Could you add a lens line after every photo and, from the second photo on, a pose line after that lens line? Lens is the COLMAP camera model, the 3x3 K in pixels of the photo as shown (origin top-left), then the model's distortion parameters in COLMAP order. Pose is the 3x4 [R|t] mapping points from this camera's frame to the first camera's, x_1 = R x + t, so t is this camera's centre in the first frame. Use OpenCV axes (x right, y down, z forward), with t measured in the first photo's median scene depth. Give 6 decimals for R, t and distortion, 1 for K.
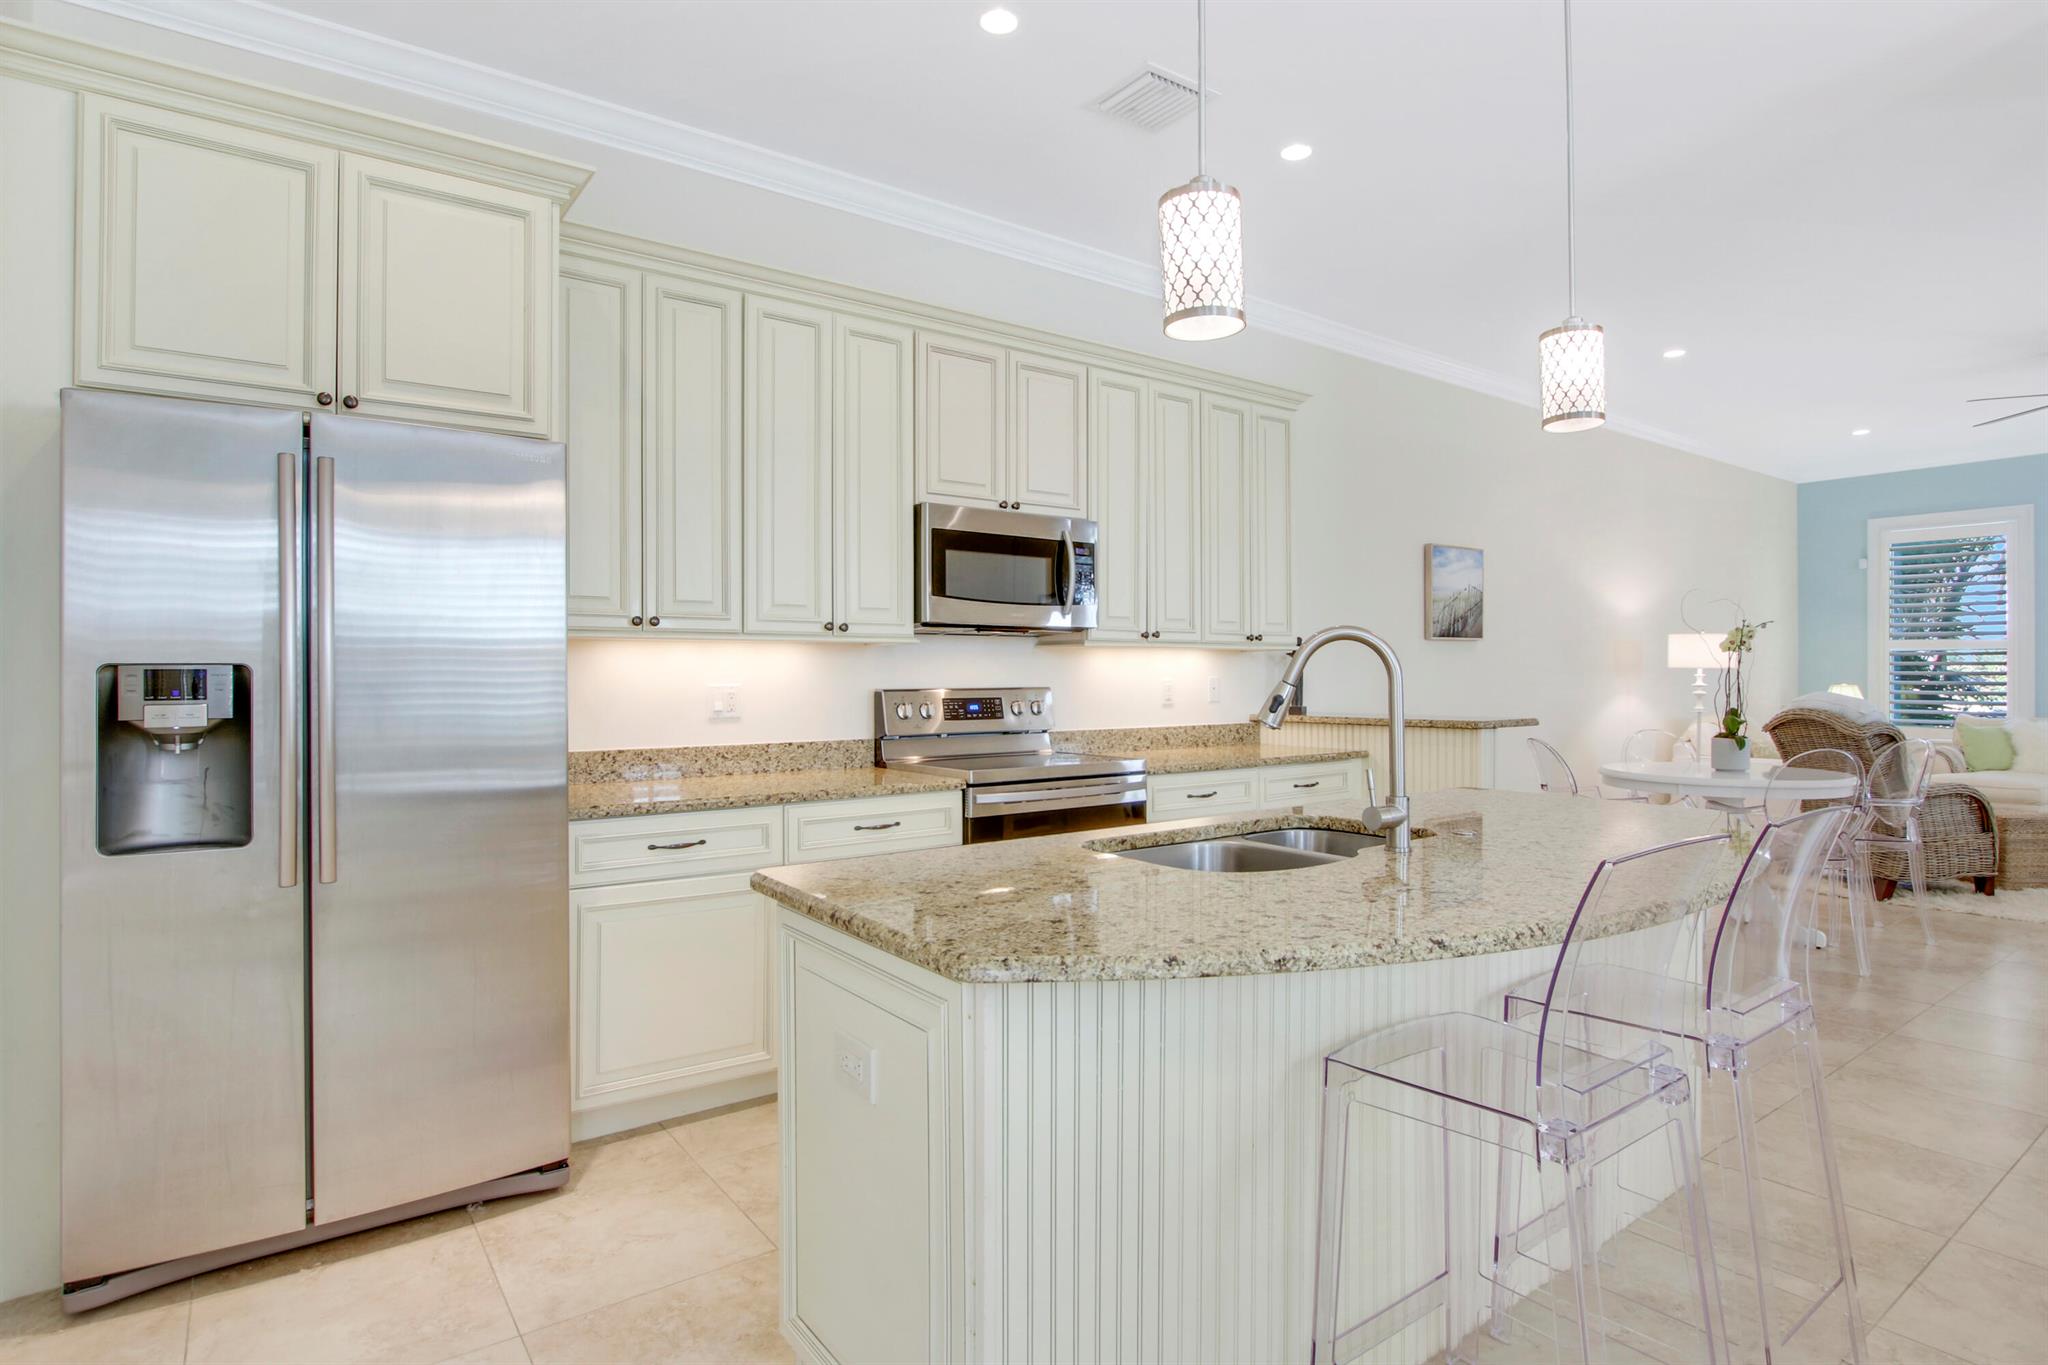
lens RADIAL K [[1029.6, 0, 1024.0], [0, 1029.6, 682.5], [0, 0, 1]] dist [-0.047242, -0.000217]
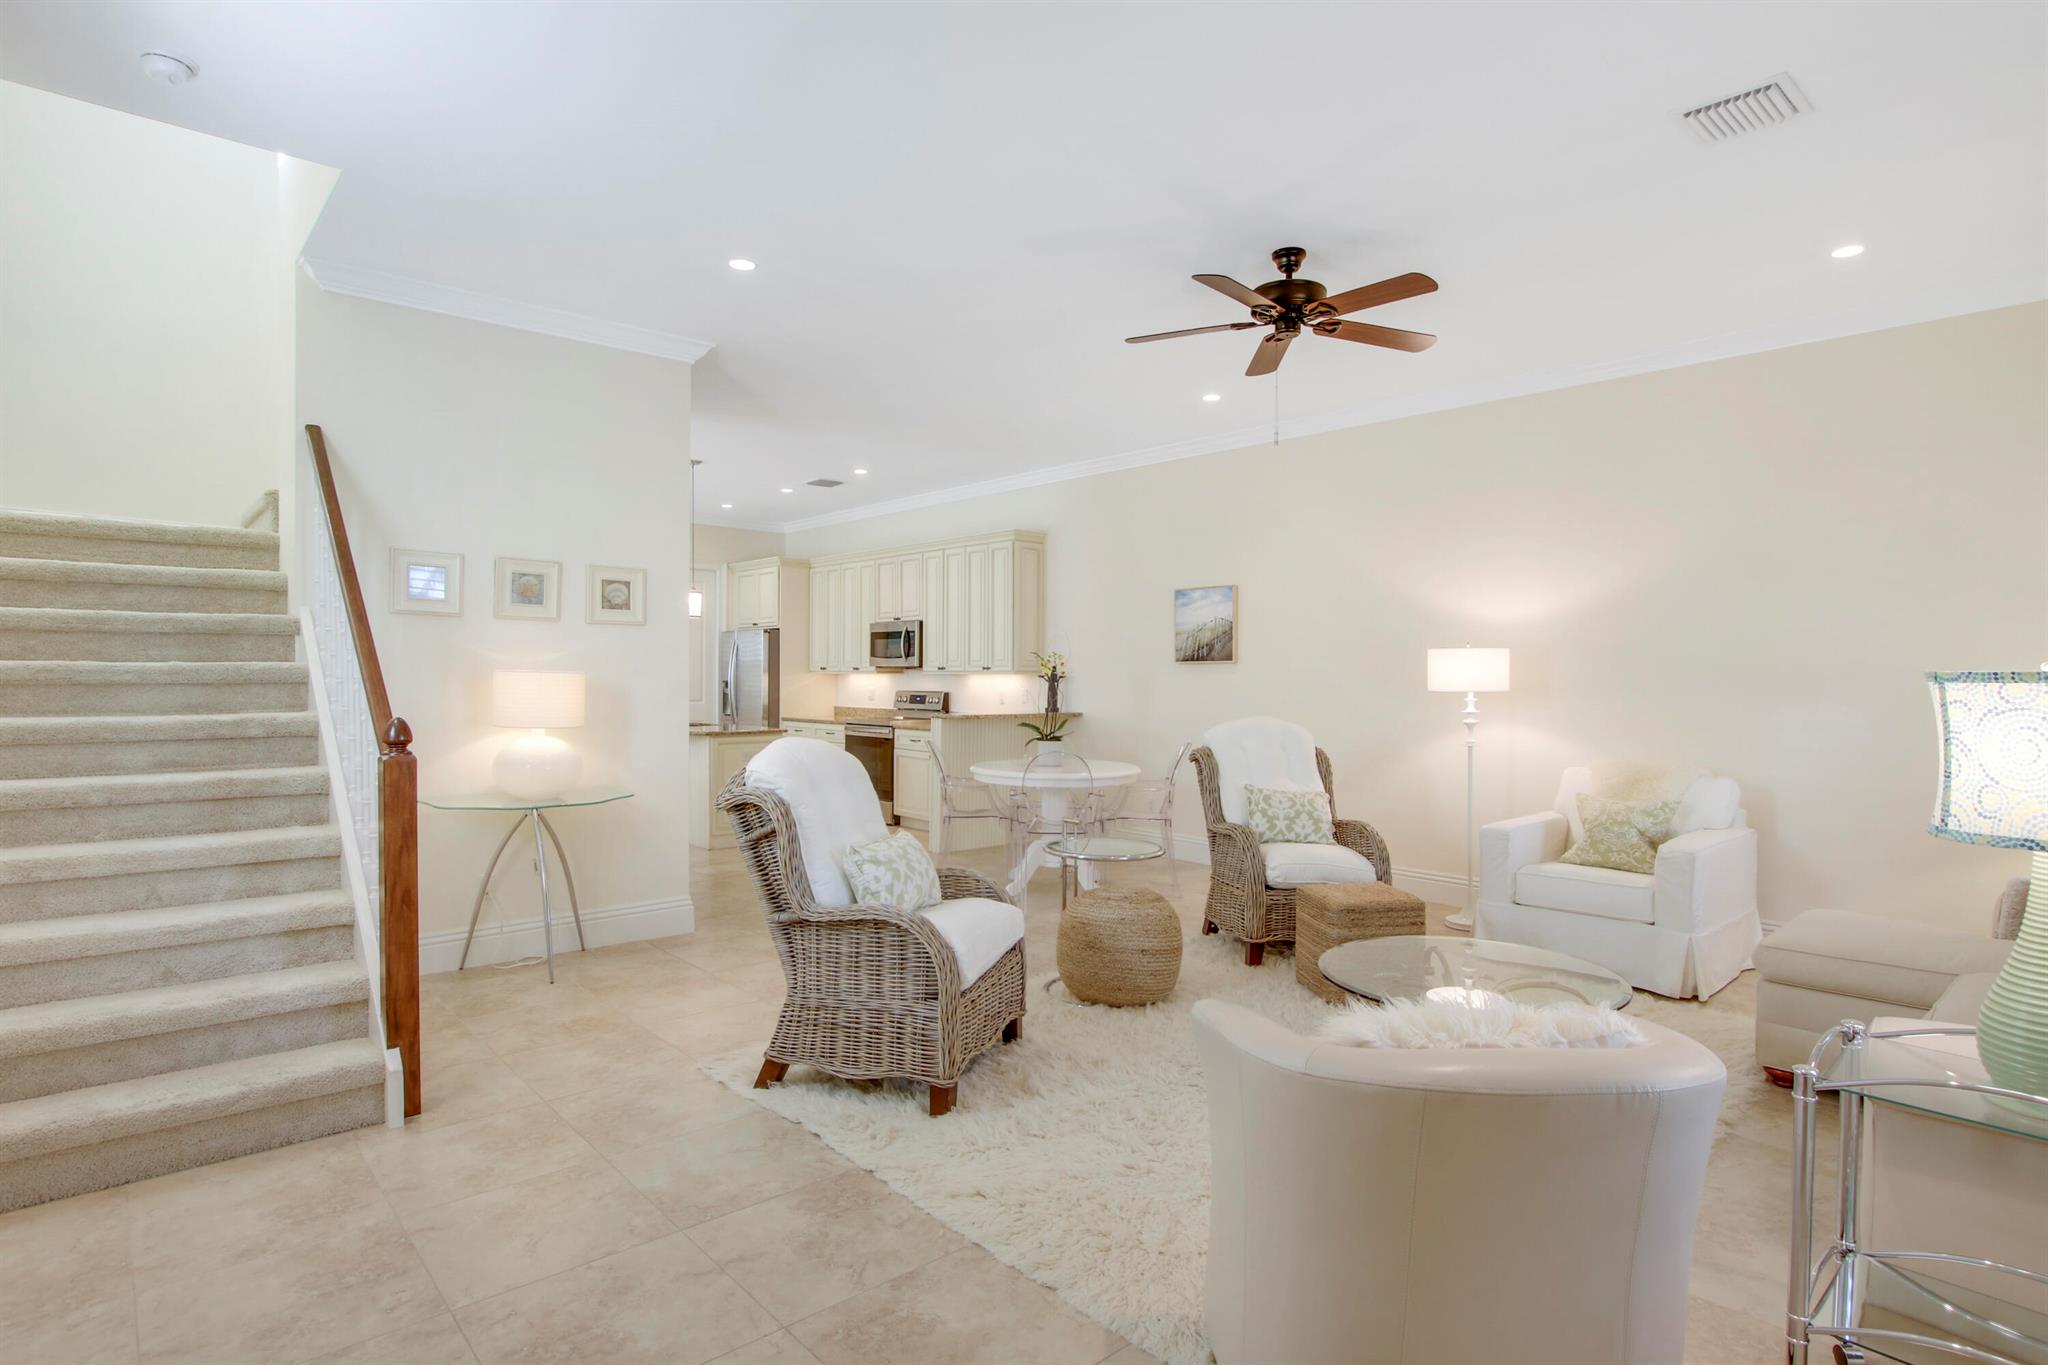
lens RADIAL K [[1069.1, 0, 1034.8], [0, 1069.1, 690.1], [0, 0, 1]] dist [-0.038462, 0.000079]
pose [[0.127740, 0.016717, -0.991667, 2.496634], [-0.013982, 0.999789, 0.015053, -0.038625], [0.991709, 0.011943, 0.127946, 0.946532]]
